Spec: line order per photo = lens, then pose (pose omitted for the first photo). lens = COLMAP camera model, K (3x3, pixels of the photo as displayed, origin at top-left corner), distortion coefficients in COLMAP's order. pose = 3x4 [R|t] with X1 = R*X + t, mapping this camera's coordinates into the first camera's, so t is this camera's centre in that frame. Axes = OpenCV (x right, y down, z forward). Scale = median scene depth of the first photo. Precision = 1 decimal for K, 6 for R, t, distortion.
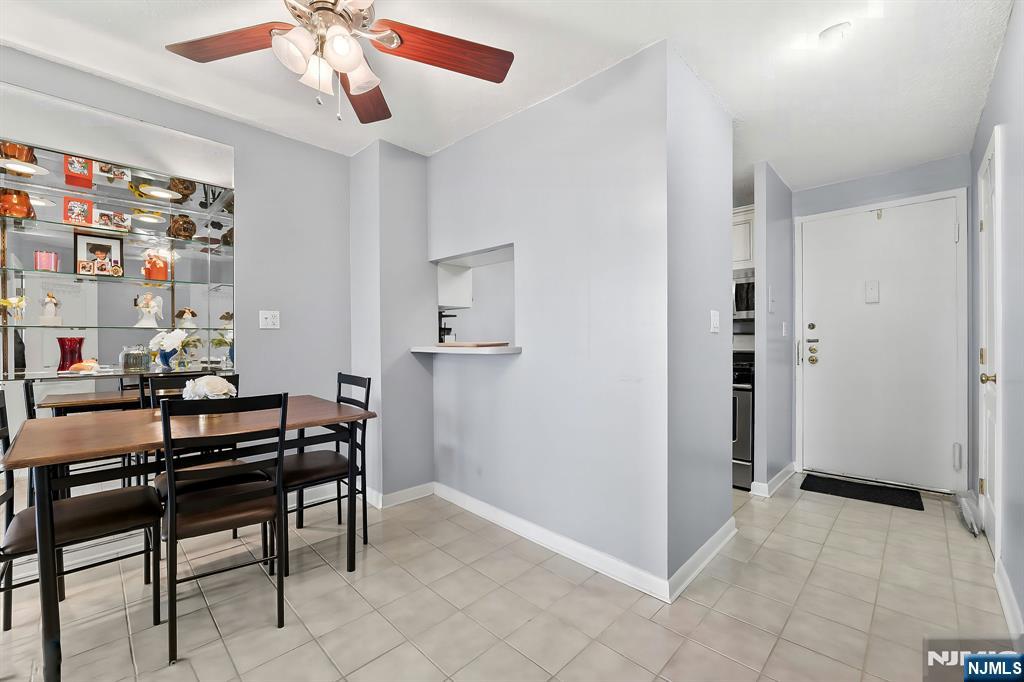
lens RADIAL K [[423.8, 0, 511.9], [0, 423.8, 341.6], [0, 0, 1]] dist [0.000641, -0.000624]
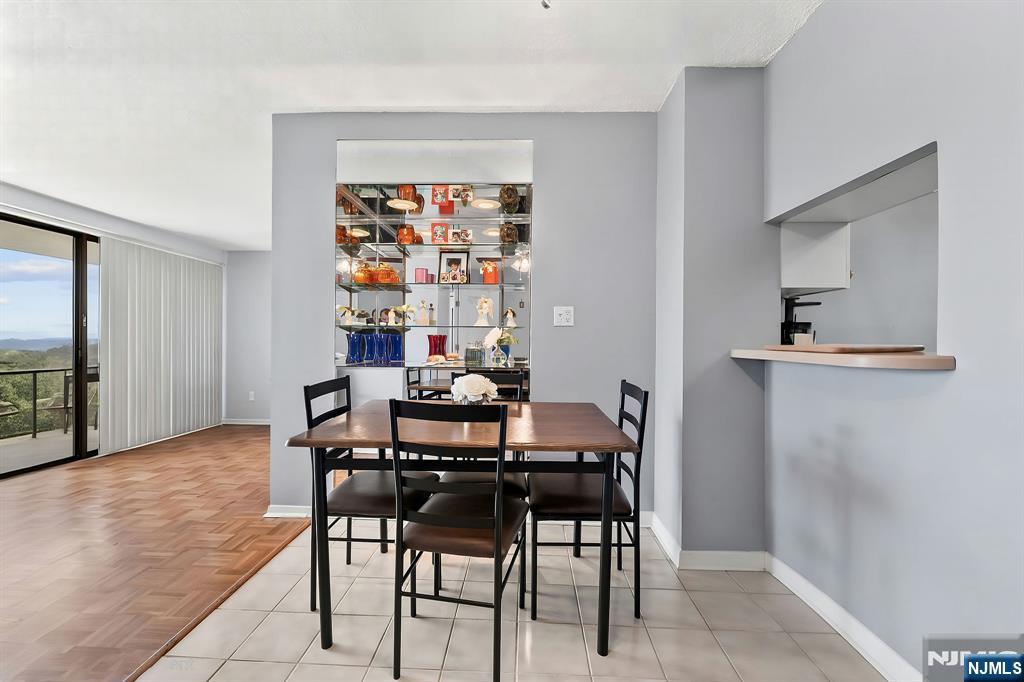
lens RADIAL K [[423.8, 0, 512.6], [0, 423.8, 342.8], [0, 0, 1]] dist [0.000641, -0.000624]
pose [[0.678584, 0.015173, -0.734366, 0.034438], [-0.012635, 0.999880, 0.008984, -0.000961], [0.734414, 0.003182, 0.678694, 0.293637]]
